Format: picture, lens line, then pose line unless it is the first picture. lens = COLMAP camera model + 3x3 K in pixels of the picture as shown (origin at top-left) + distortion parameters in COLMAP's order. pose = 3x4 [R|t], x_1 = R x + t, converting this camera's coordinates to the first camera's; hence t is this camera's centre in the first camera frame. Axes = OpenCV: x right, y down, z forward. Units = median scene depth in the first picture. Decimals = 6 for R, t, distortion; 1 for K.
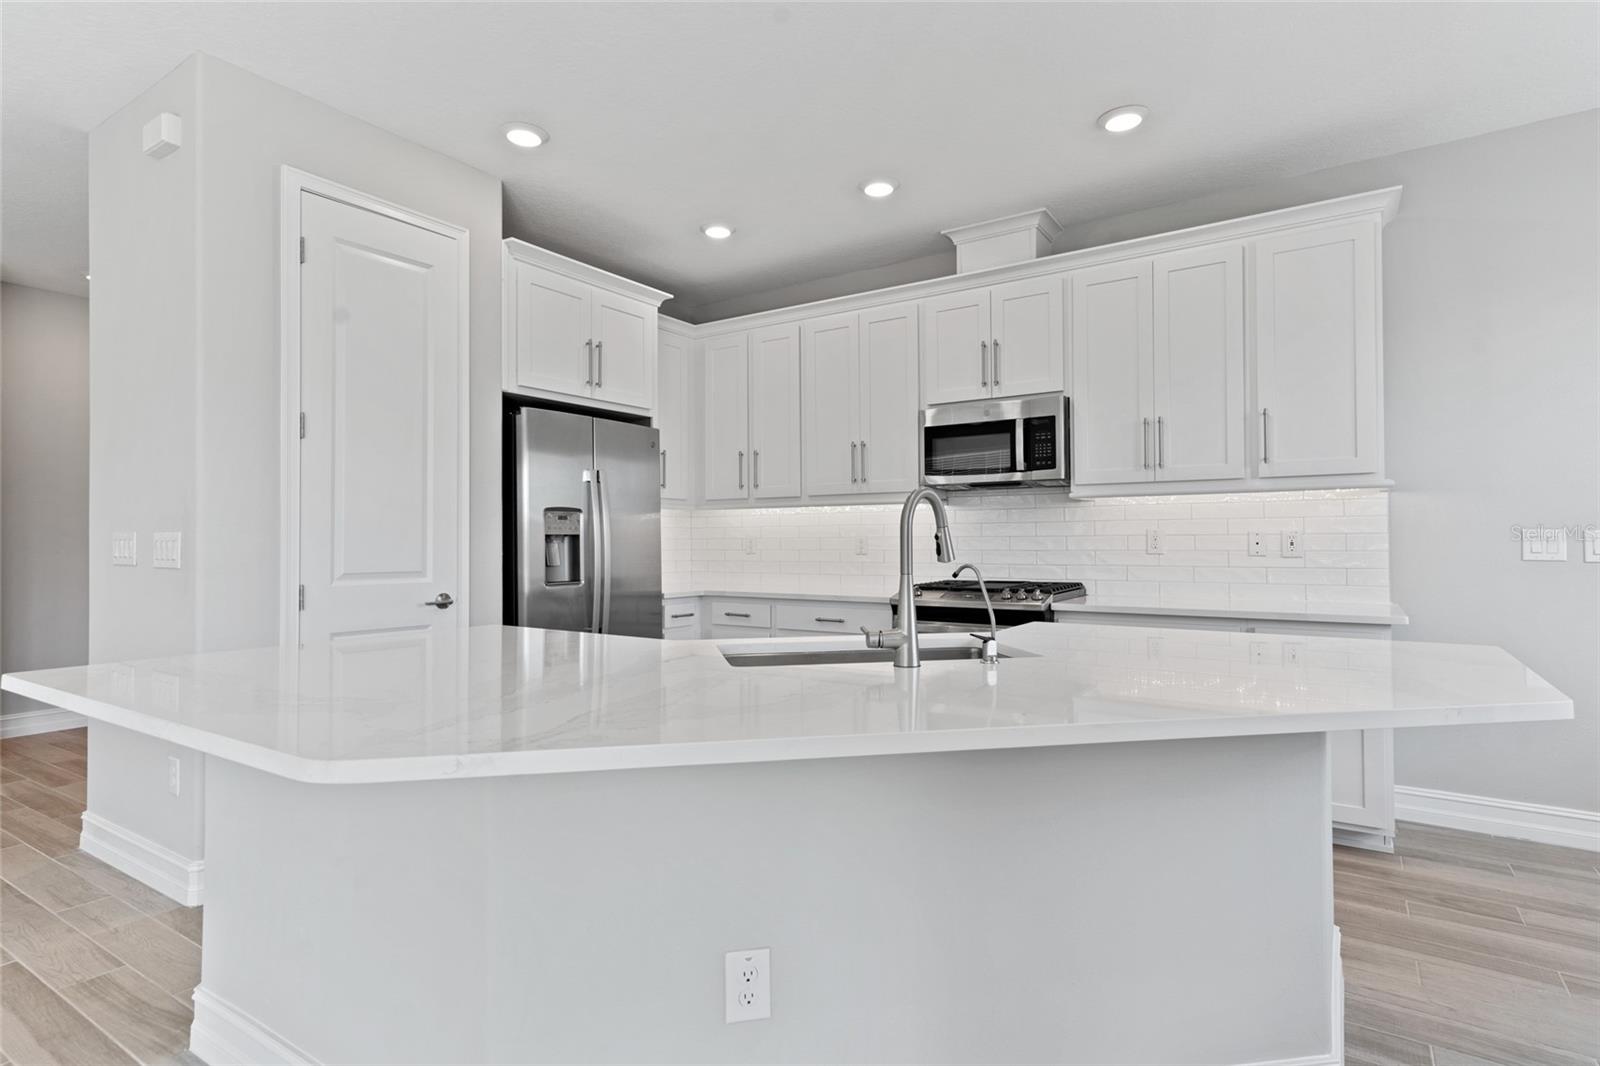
lens RADIAL K [[825.2, 0, 794.4], [0, 825.2, 533.0], [0, 0, 1]] dist [0.016668, 0.000770]
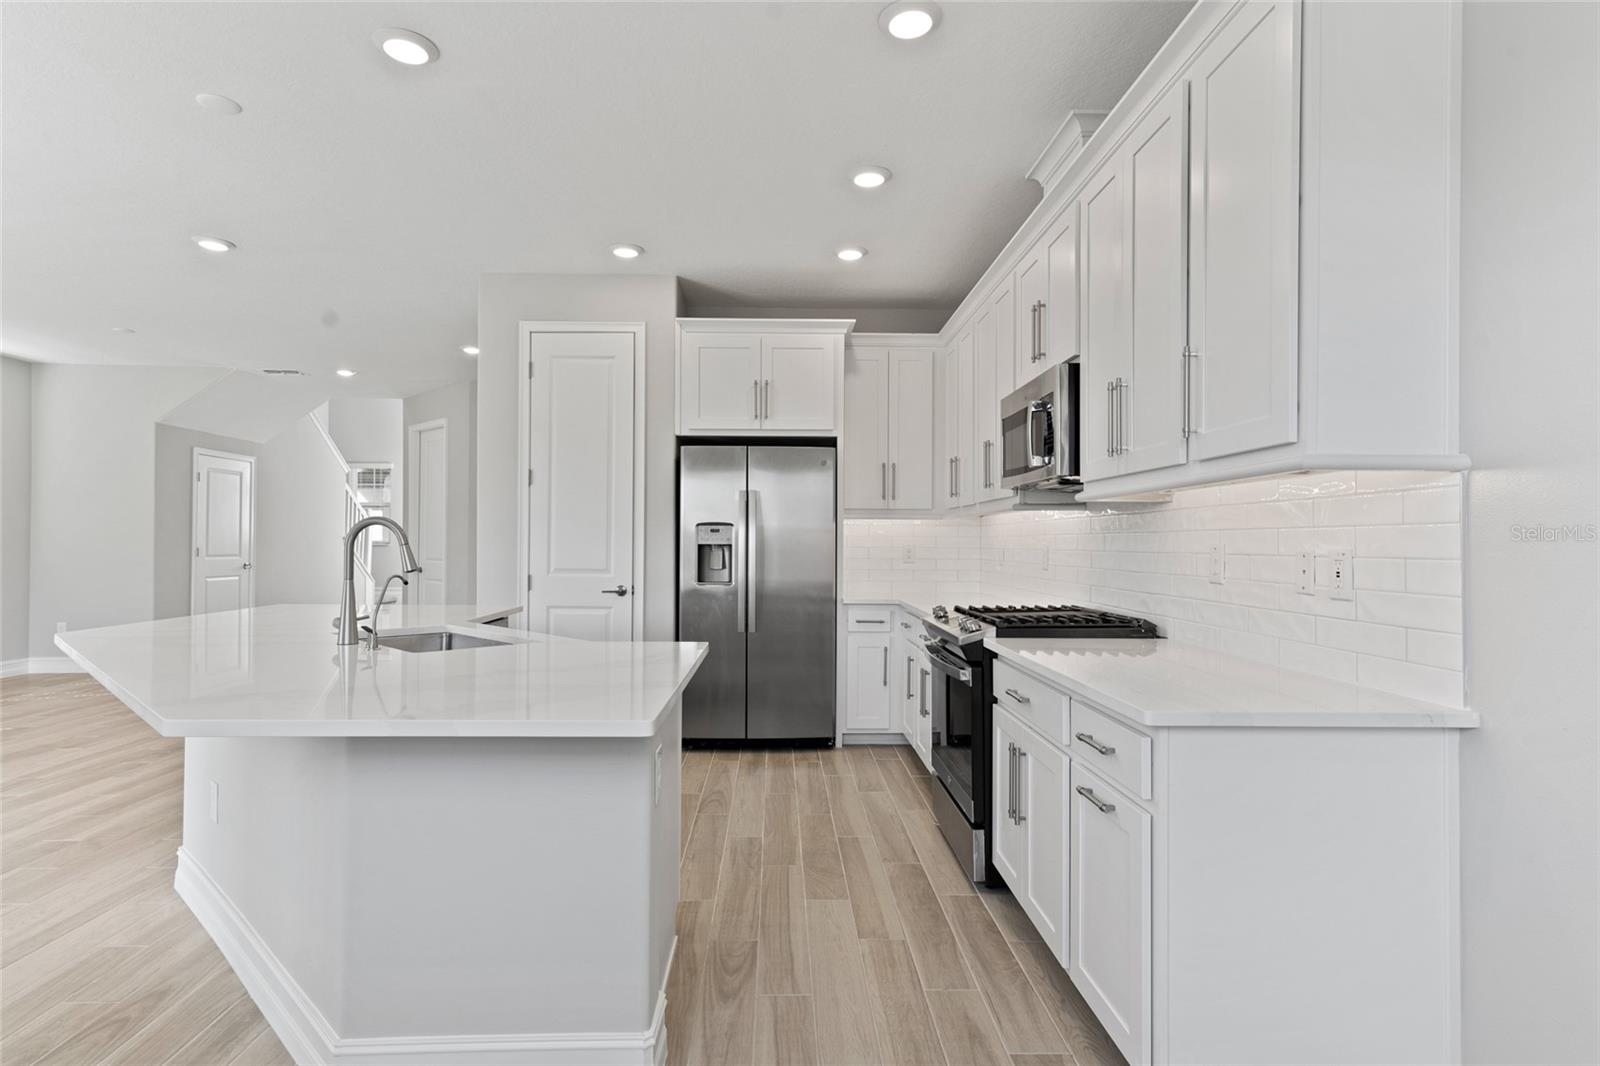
lens RADIAL K [[825.2, 0, 794.4], [0, 825.2, 533.0], [0, 0, 1]] dist [0.016668, 0.000770]
pose [[0.574604, -0.001438, -0.818430, 0.789080], [0.002093, 0.999998, -0.000287, -0.013788], [0.818429, -0.001548, 0.574606, 0.375888]]
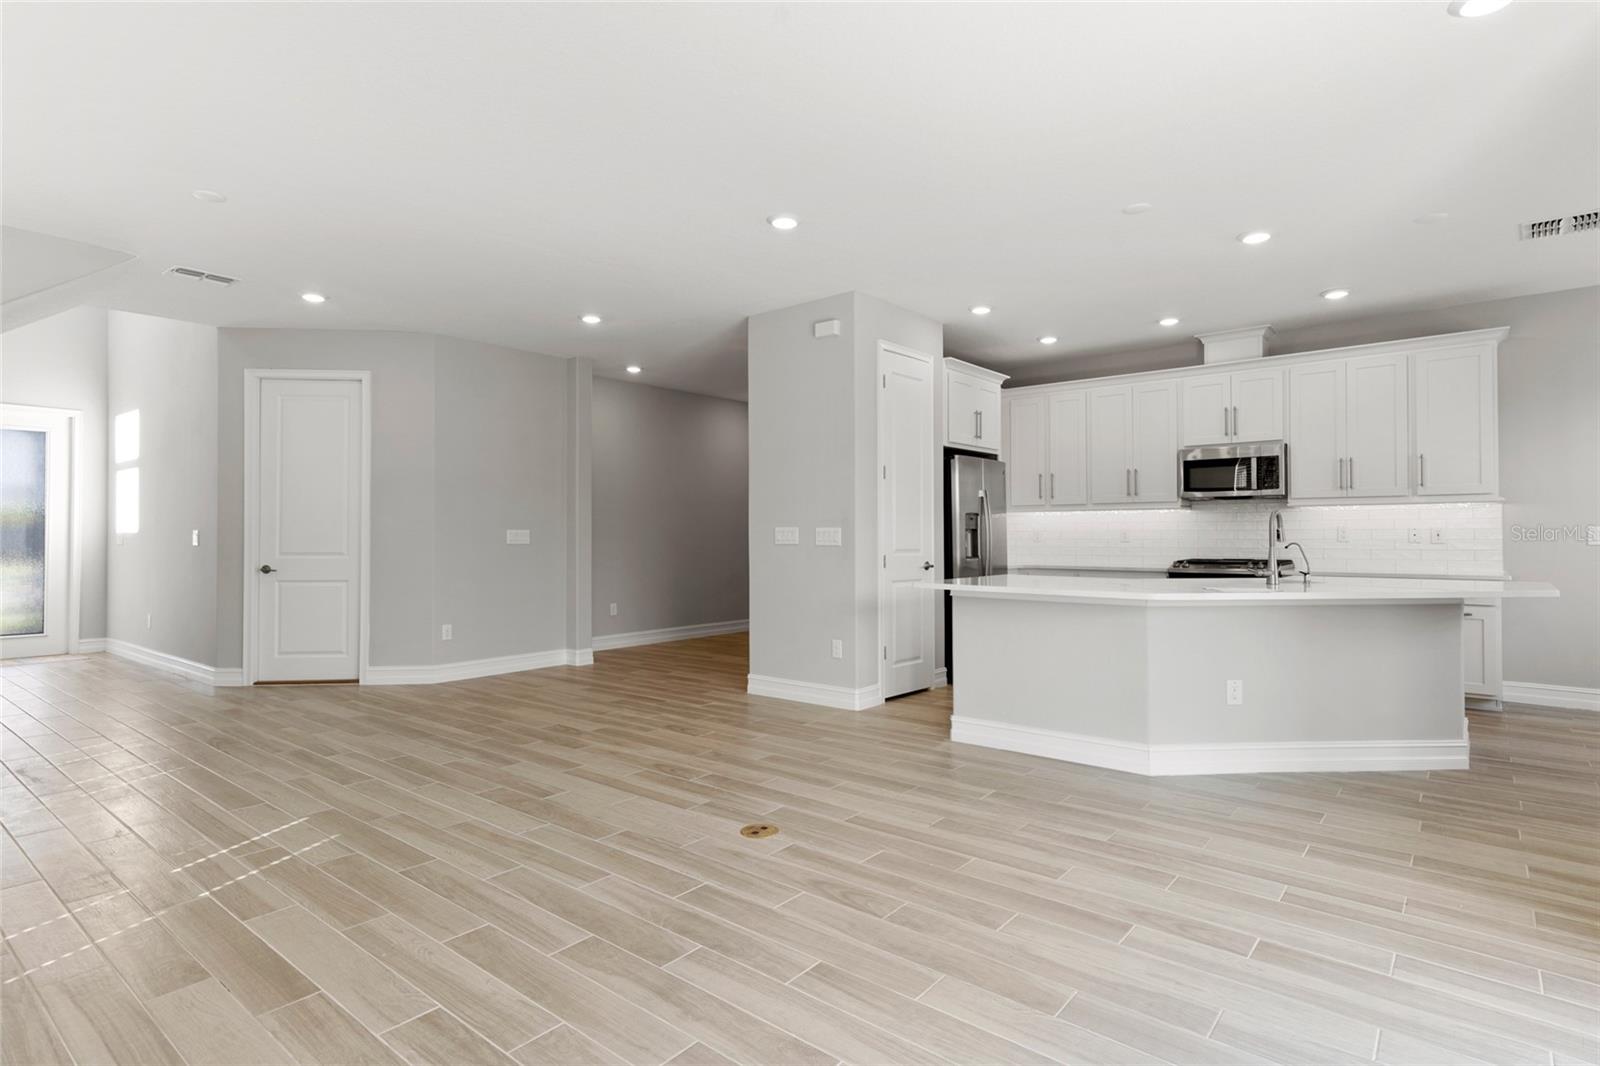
lens RADIAL K [[821.9, 0, 802.1], [0, 821.9, 525.8], [0, 0, 1]] dist [0.021575, 0.000573]
pose [[0.995150, 0.001010, -0.098360, -0.451883], [-0.000960, 0.999999, 0.000554, -0.004959], [0.098360, -0.000457, 0.995151, -0.701359]]
